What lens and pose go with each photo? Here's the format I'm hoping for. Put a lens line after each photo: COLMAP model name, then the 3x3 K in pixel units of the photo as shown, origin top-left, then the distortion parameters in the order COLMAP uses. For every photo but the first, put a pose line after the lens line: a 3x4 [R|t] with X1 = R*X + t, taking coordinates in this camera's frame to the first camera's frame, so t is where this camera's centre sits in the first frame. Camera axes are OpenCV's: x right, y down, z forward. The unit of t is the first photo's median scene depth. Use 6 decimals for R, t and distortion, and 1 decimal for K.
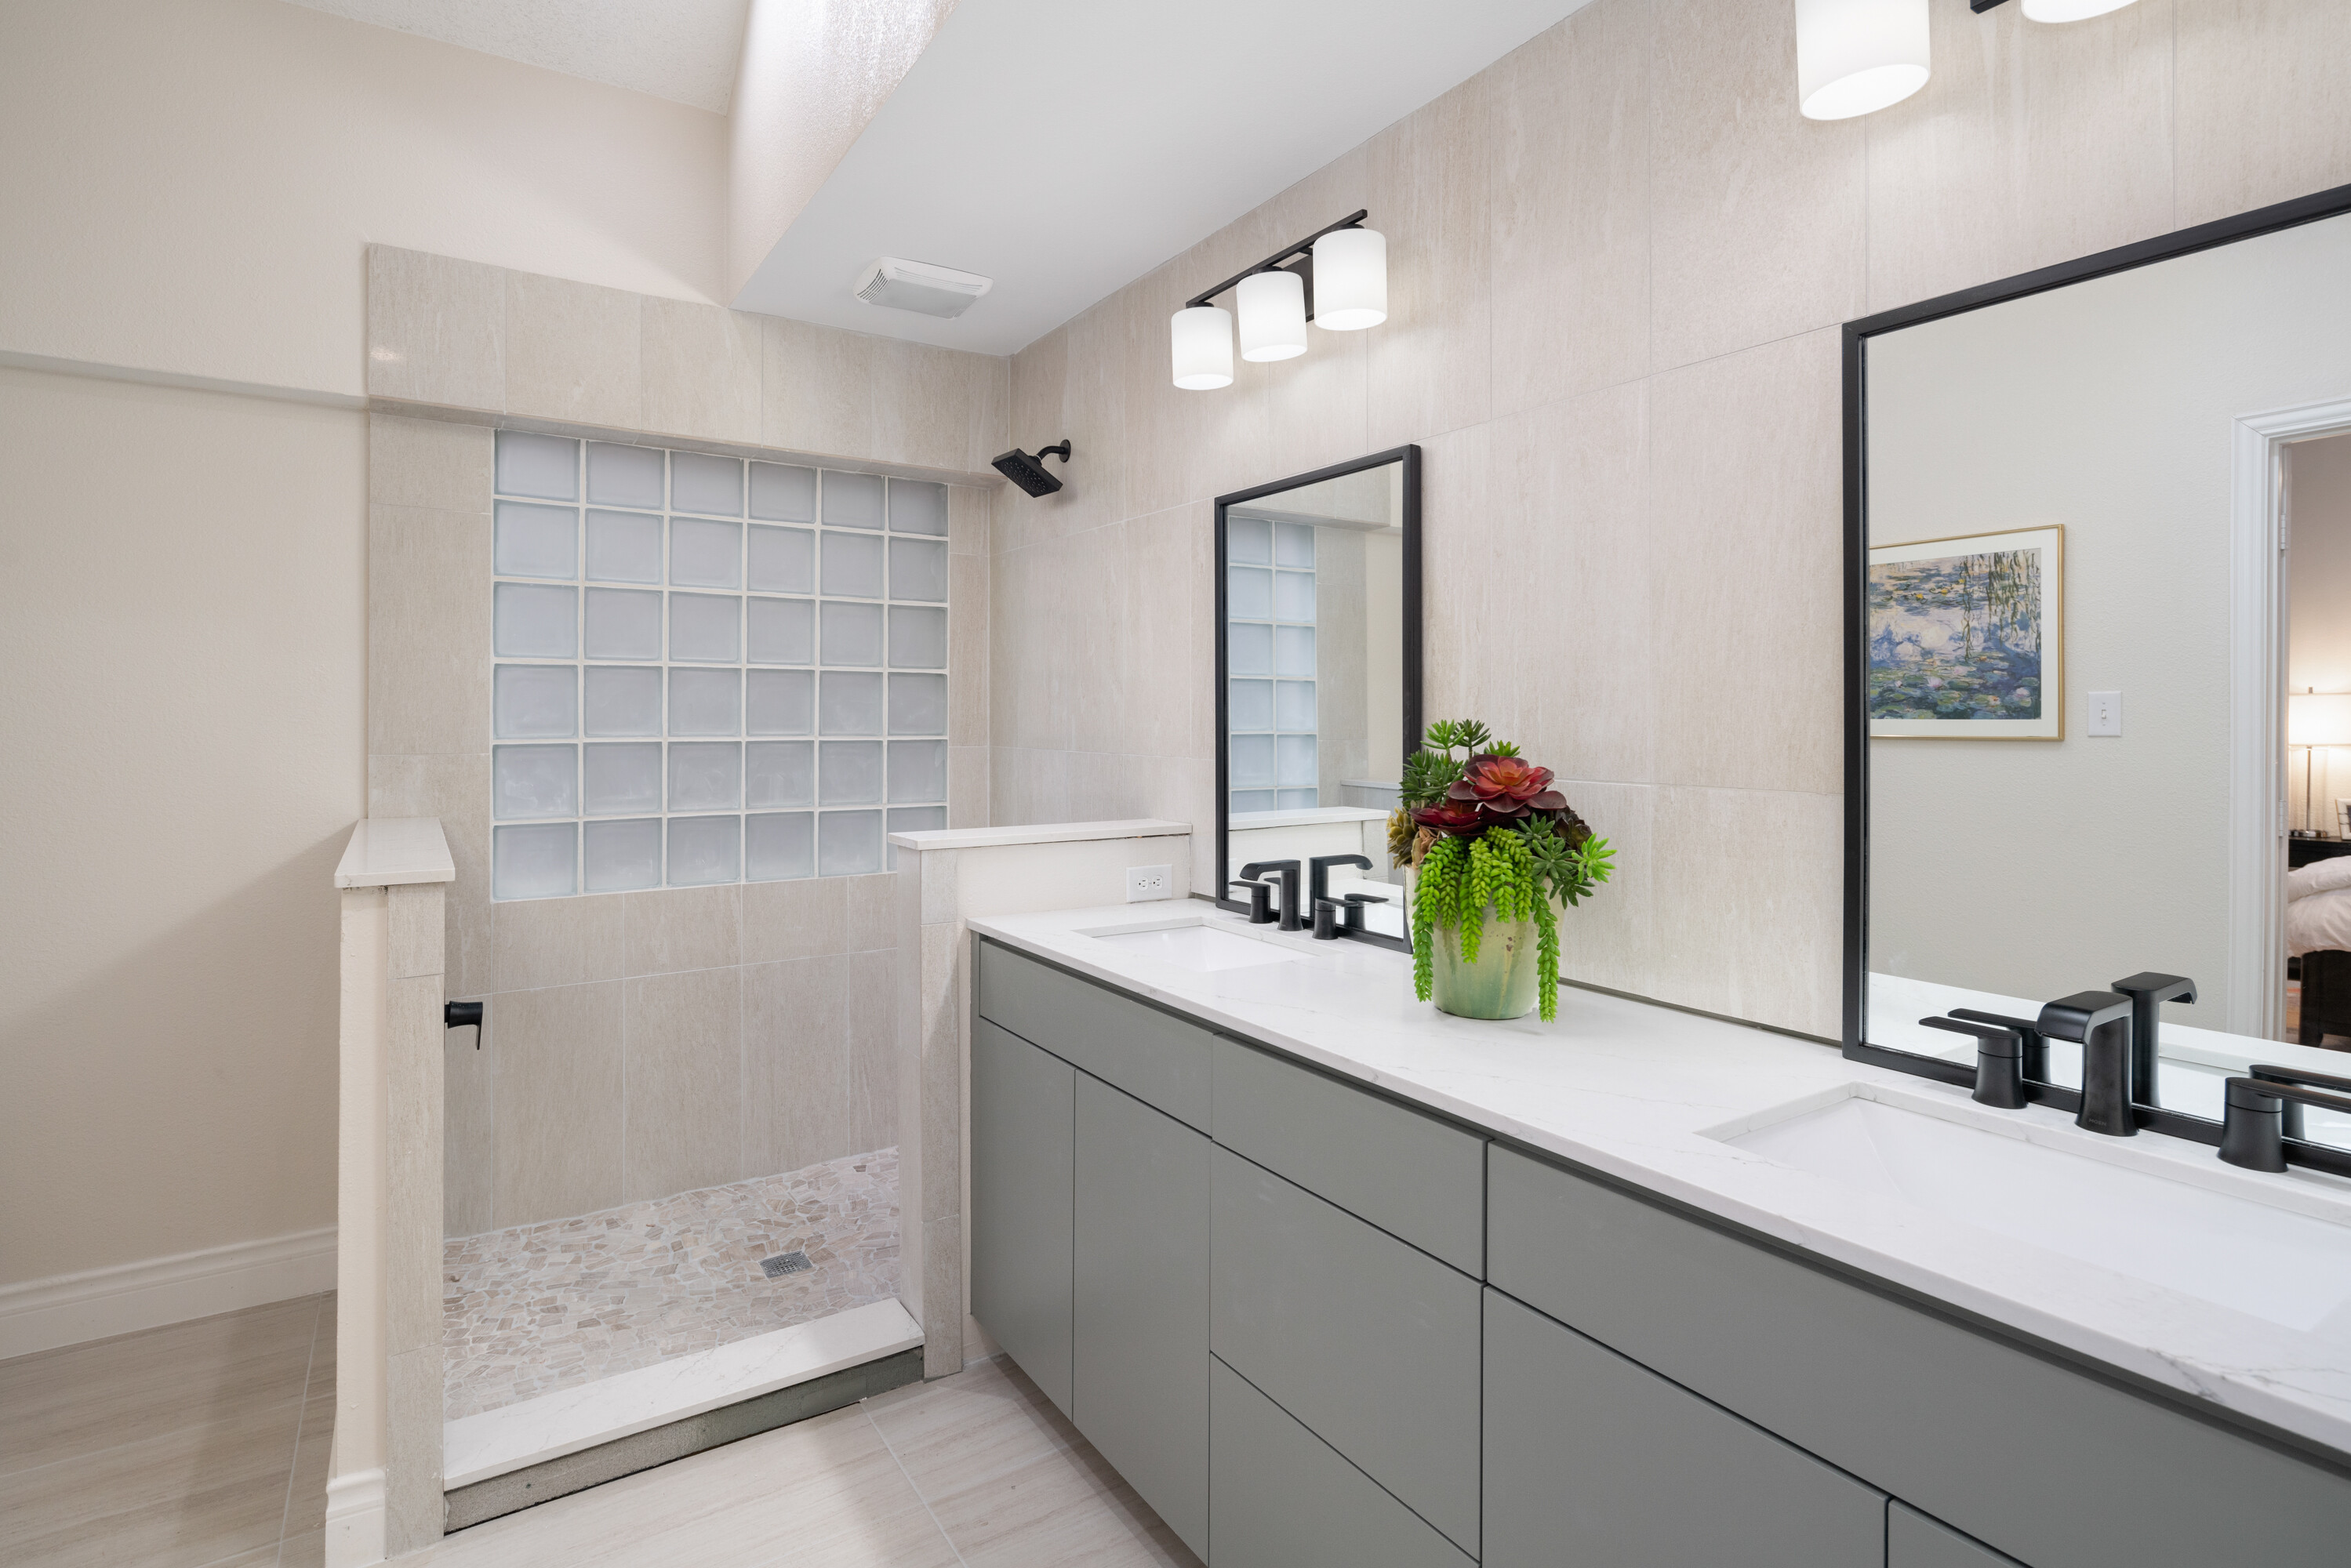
lens RADIAL K [[1180.7, 0, 1177.2], [0, 1180.7, 726.6], [0, 0, 1]] dist [-0.000253, -0.001326]
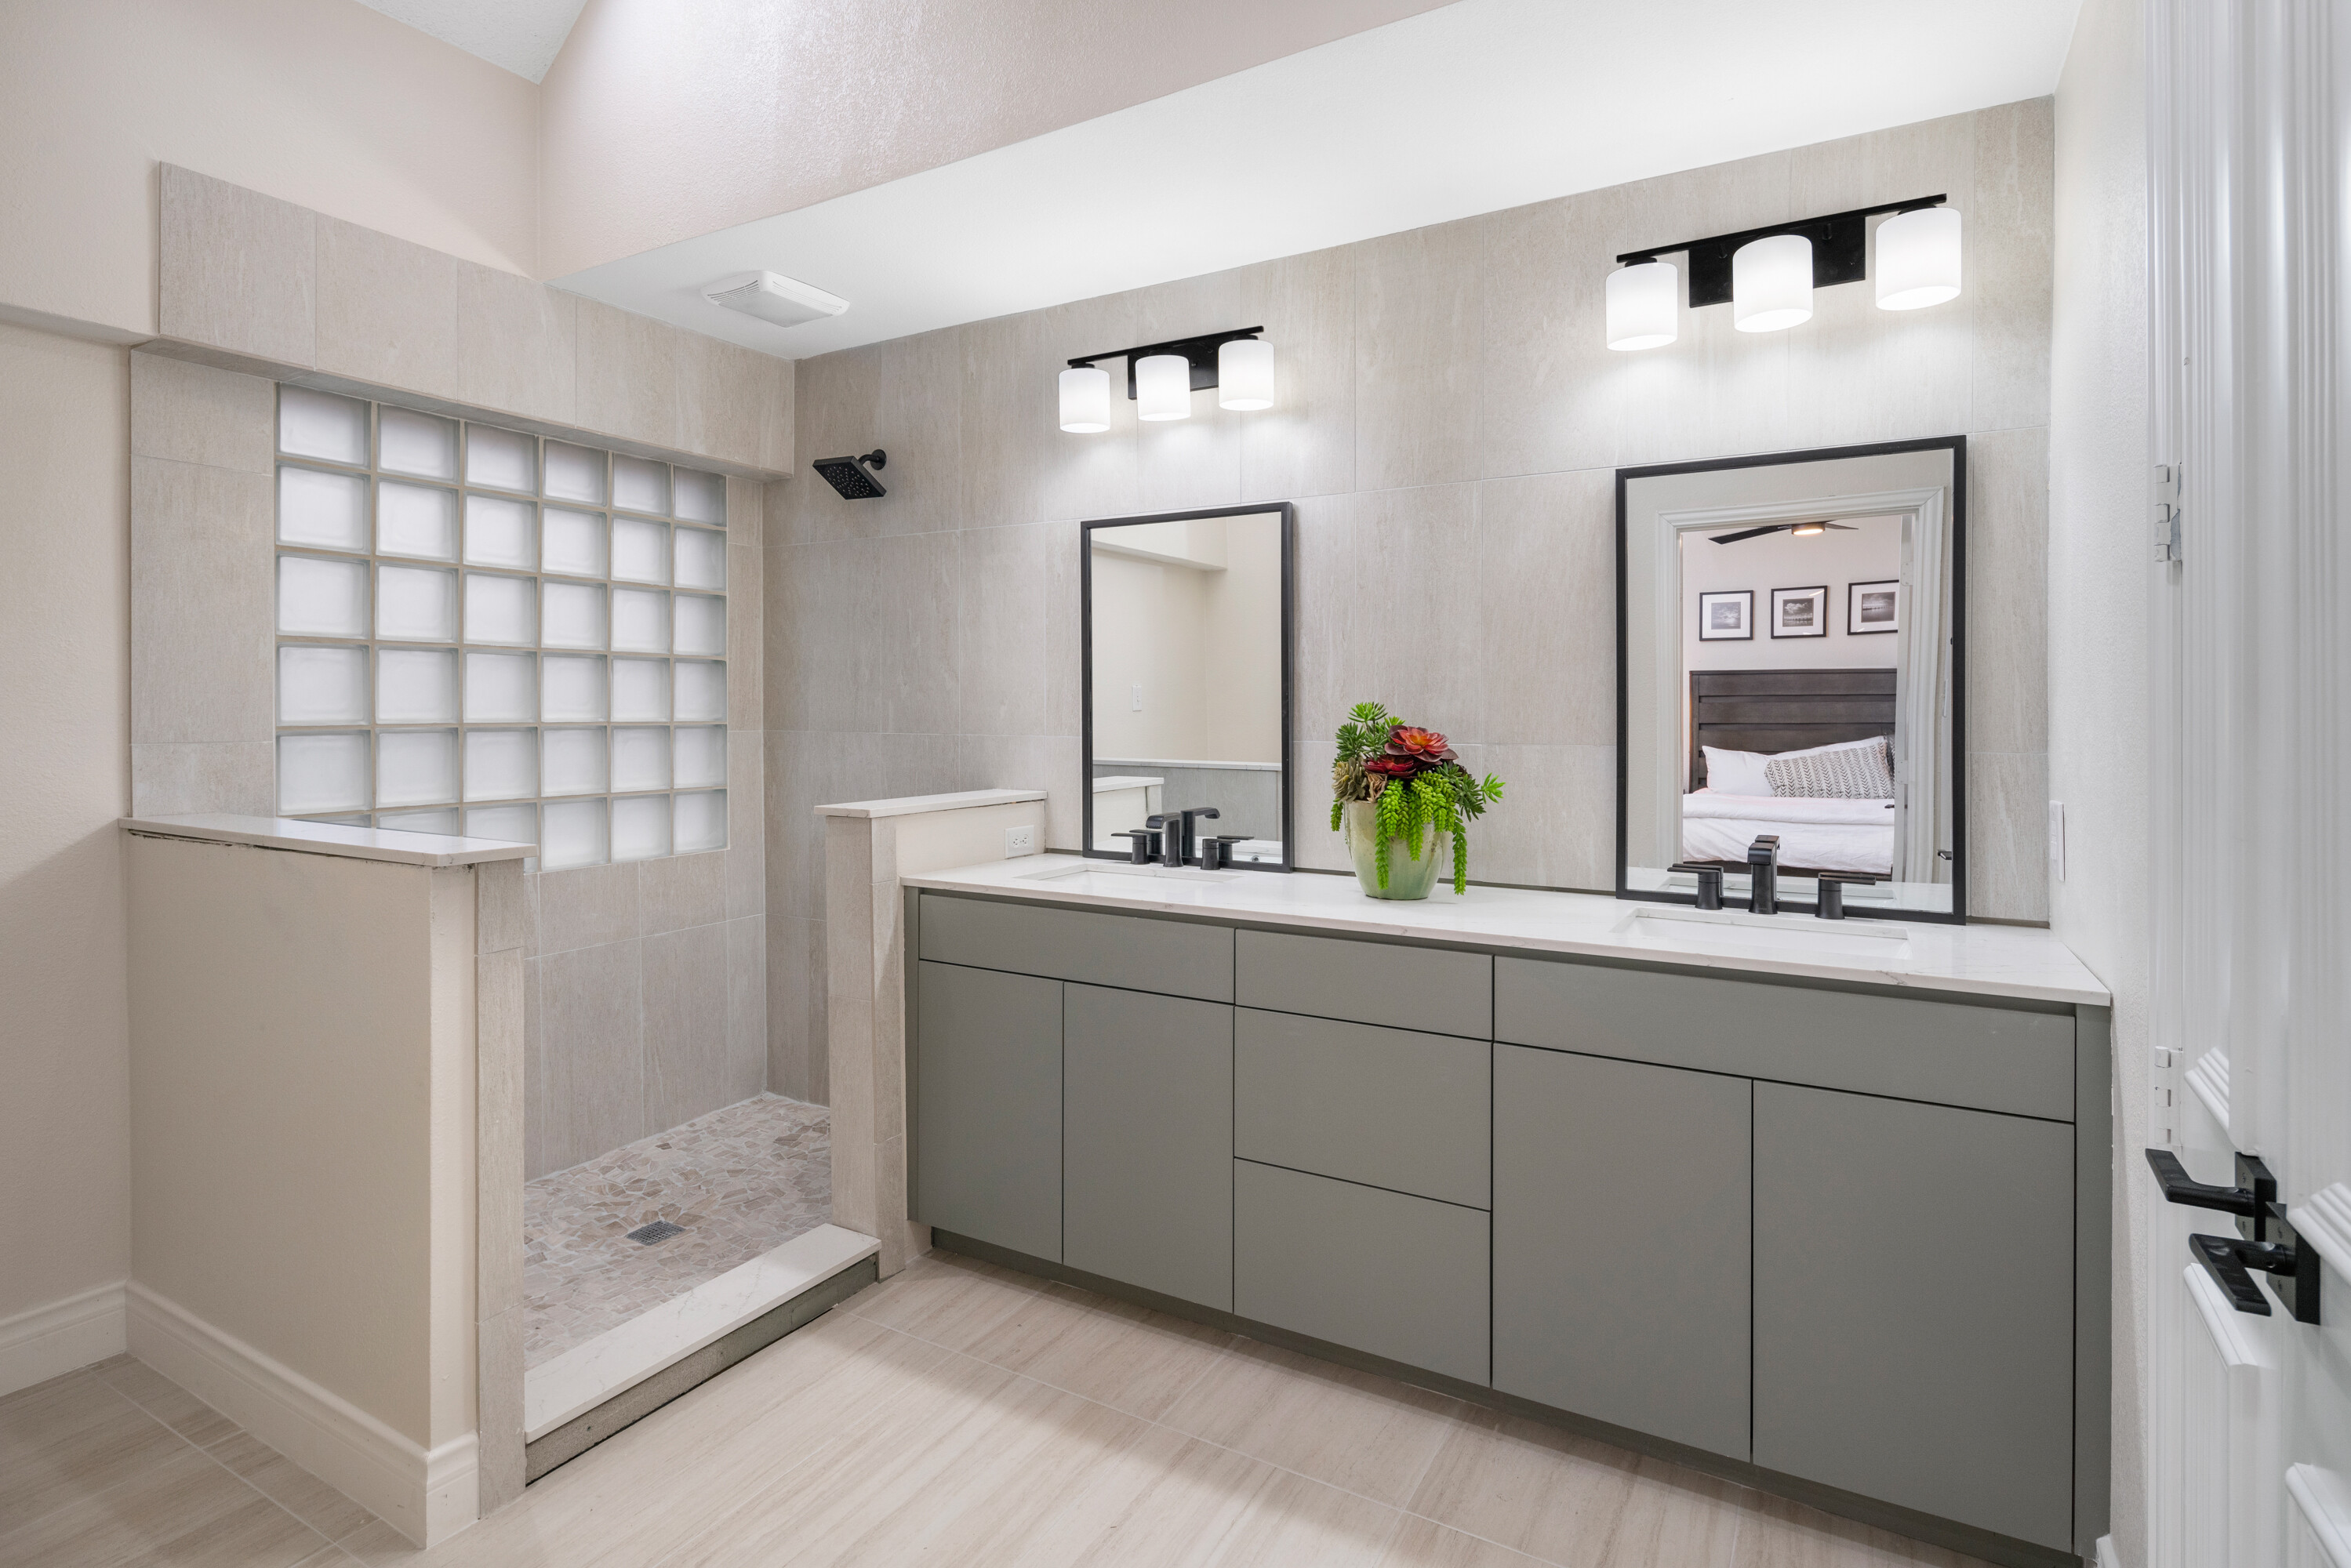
lens RADIAL K [[1180.7, 0, 1177.2], [0, 1180.7, 726.6], [0, 0, 1]] dist [-0.000253, -0.001326]
pose [[0.894516, -0.008037, 0.446964, -0.408367], [0.004008, 0.999942, 0.009960, 0.005849], [-0.447018, -0.007118, 0.894497, -0.130223]]
